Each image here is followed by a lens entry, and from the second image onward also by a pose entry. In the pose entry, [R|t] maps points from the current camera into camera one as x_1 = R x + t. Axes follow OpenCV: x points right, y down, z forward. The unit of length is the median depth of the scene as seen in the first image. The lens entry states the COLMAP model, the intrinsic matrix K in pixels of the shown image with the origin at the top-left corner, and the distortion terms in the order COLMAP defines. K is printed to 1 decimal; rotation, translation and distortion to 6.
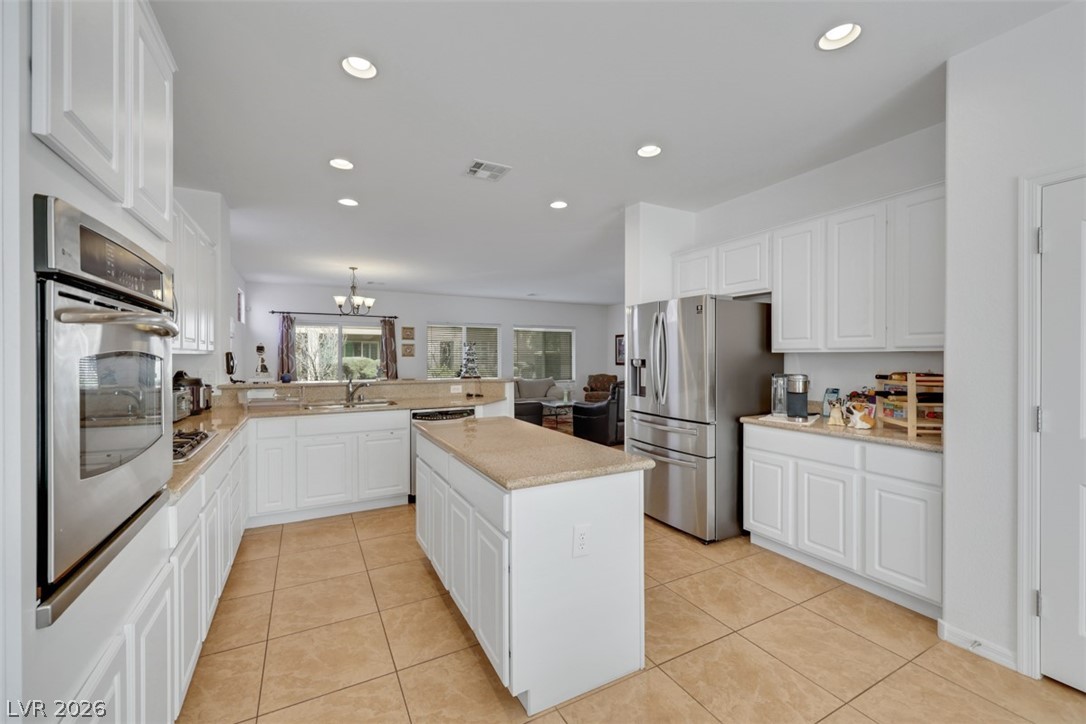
lens RADIAL K [[435.2, 0, 541.3], [0, 435.2, 356.3], [0, 0, 1]] dist [-0.010367, -0.001182]
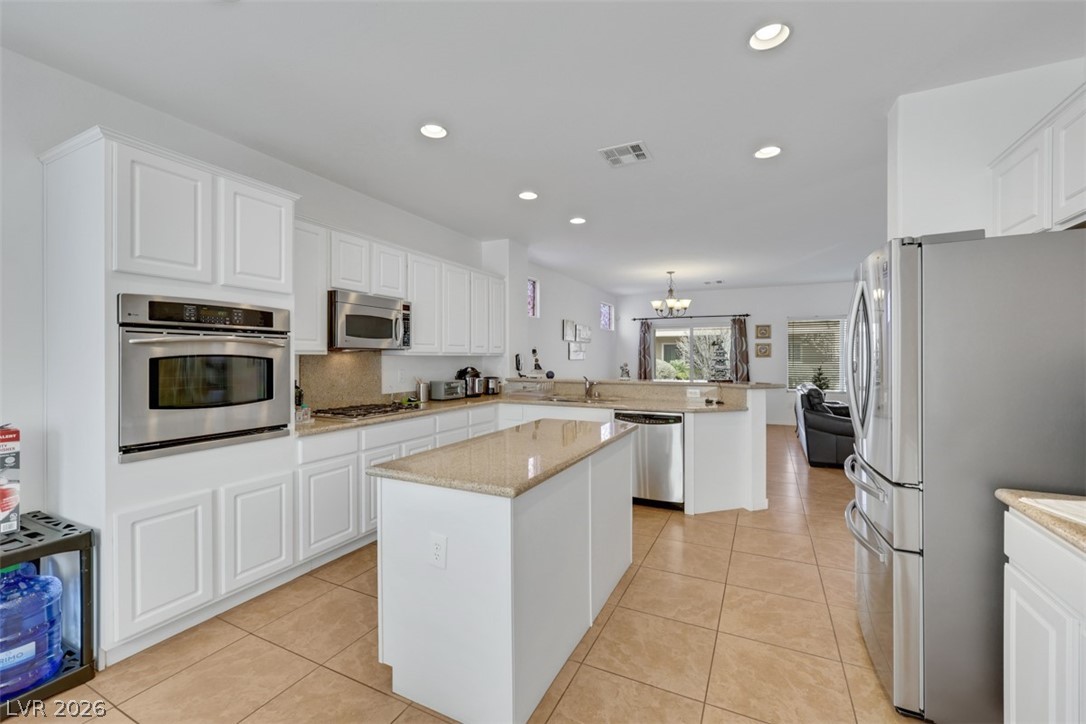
lens RADIAL K [[435.2, 0, 545.9], [0, 435.2, 357.6], [0, 0, 1]] dist [-0.010367, -0.001182]
pose [[0.585127, -0.000020, -0.810941, 0.241273], [0.001379, 0.999999, 0.000970, -0.000168], [0.810940, -0.001686, 0.585127, 0.151696]]
